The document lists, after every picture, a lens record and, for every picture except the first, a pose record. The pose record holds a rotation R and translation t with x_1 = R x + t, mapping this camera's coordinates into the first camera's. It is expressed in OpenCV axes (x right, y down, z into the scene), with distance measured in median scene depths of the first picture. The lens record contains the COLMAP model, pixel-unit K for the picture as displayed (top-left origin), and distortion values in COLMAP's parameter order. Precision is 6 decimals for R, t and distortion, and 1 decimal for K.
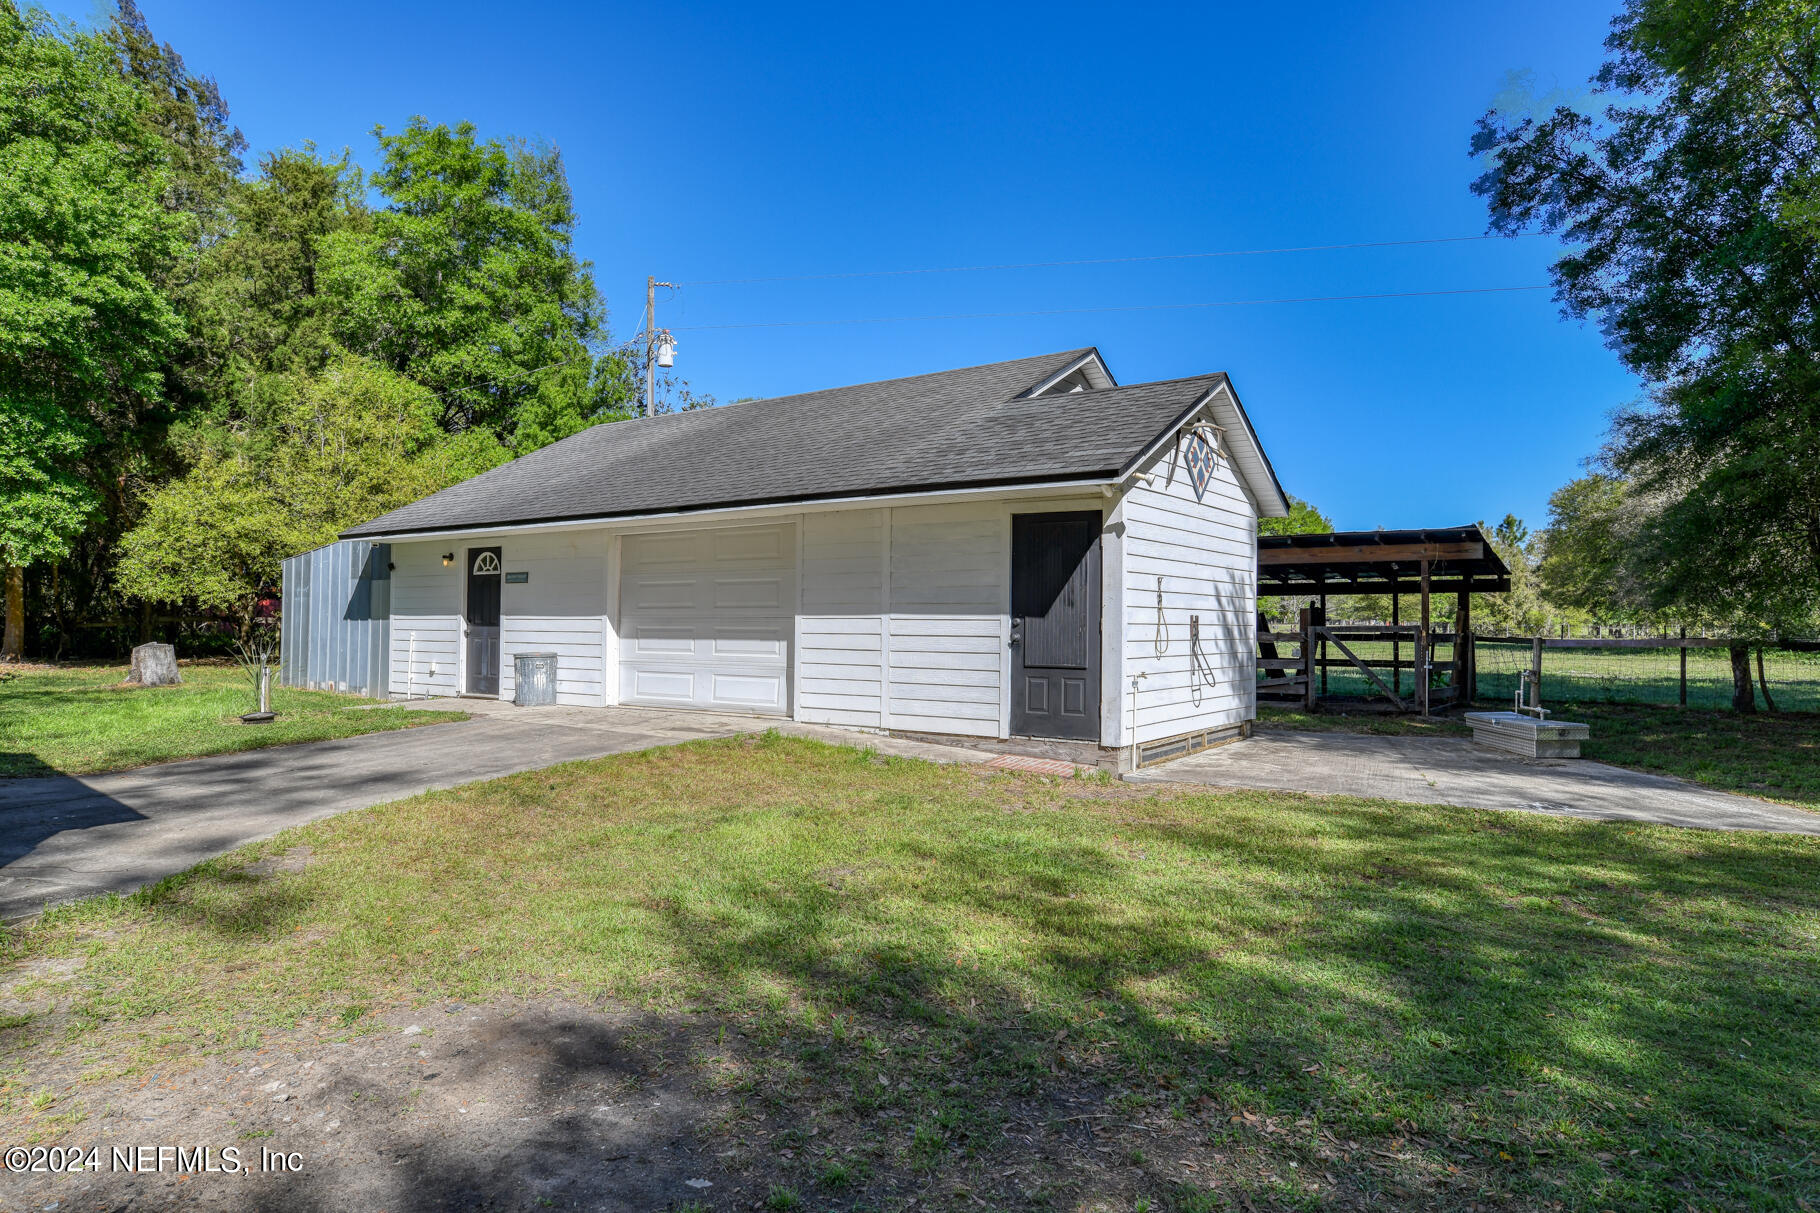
lens RADIAL K [[1100.4, 0, 910.0], [0, 1100.4, 606.5], [0, 0, 1]] dist [-0.033390, -0.000583]
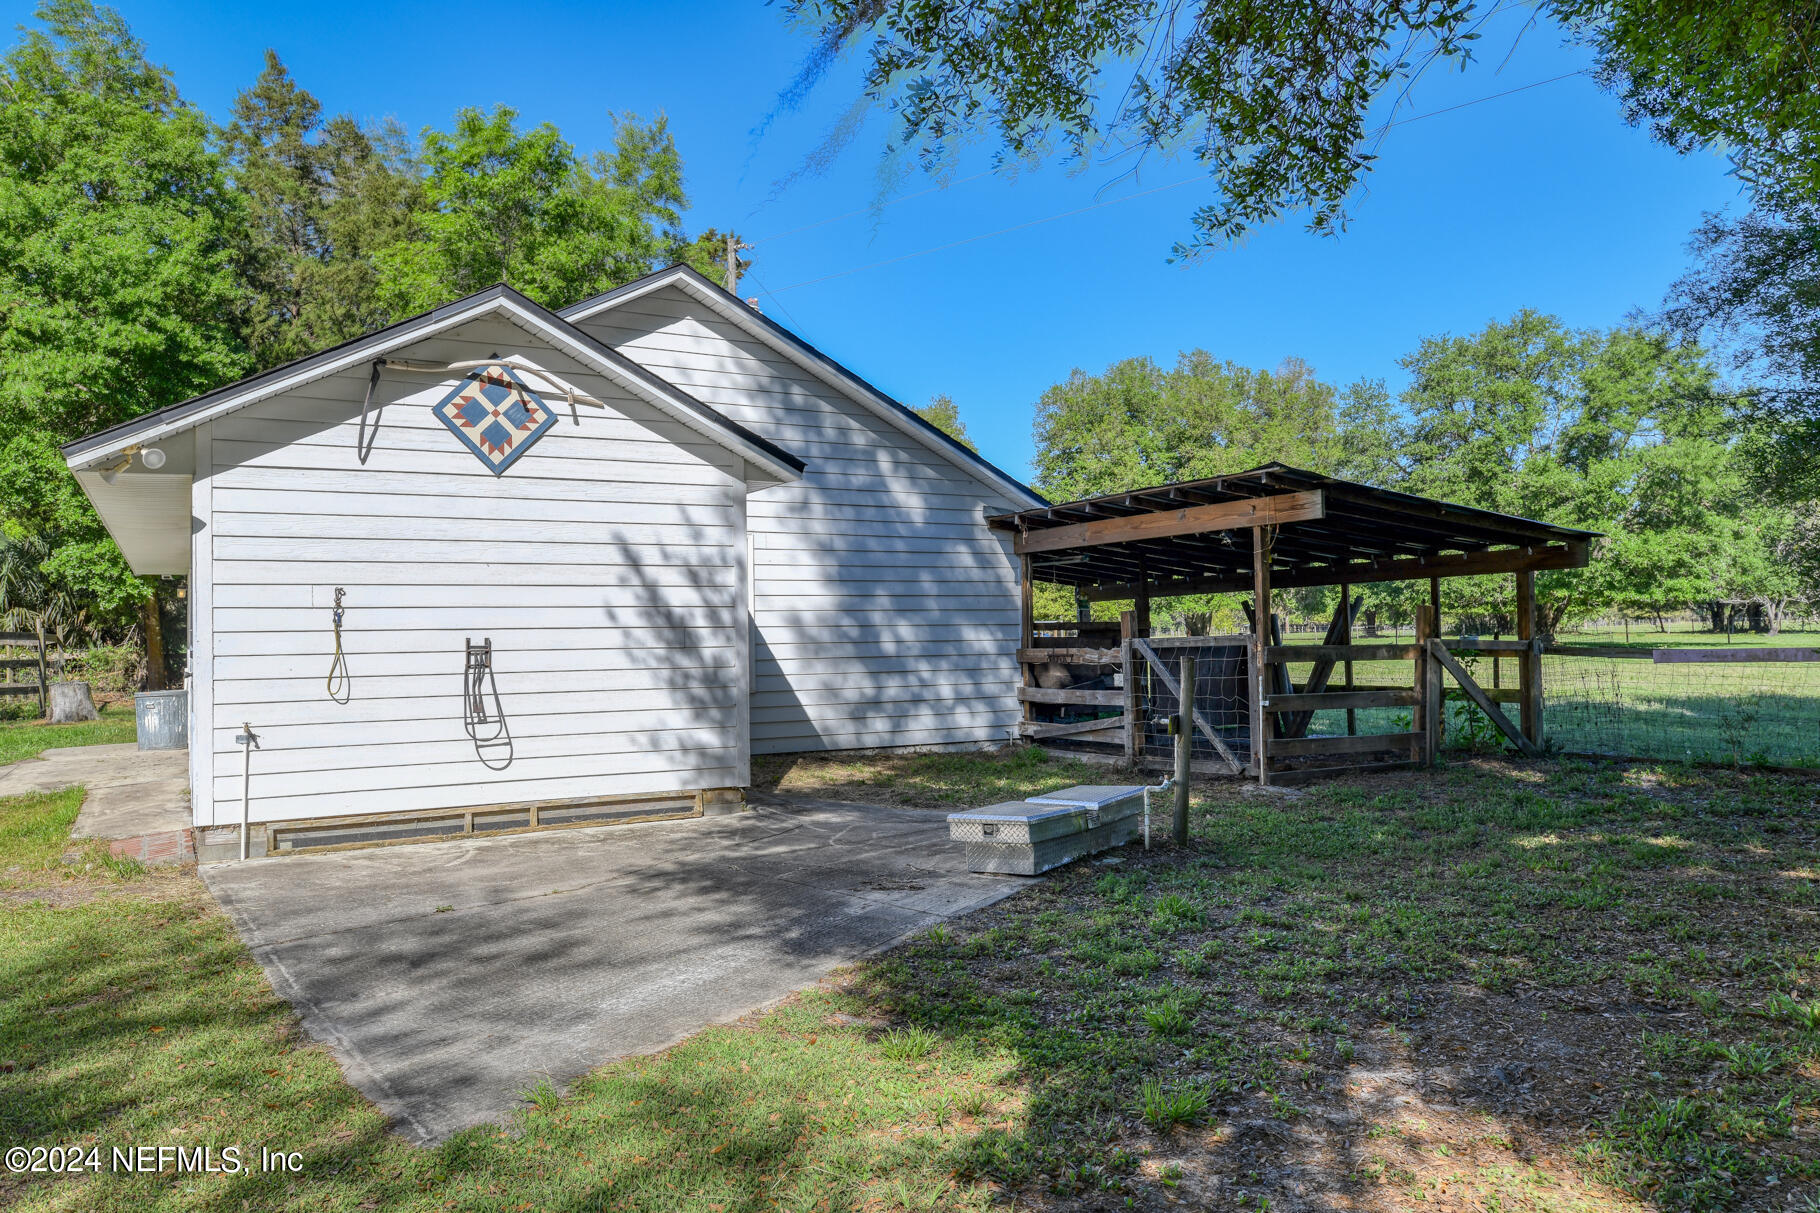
lens RADIAL K [[1283.1, 0, 919.3], [0, 1283.1, 626.3], [0, 0, 1]] dist [0.040356, -0.001900]
pose [[0.901249, -0.028698, -0.432351, 0.805869], [0.031341, 0.999508, -0.001014, 0.009566], [0.432168, -0.012636, 0.901705, 0.356220]]
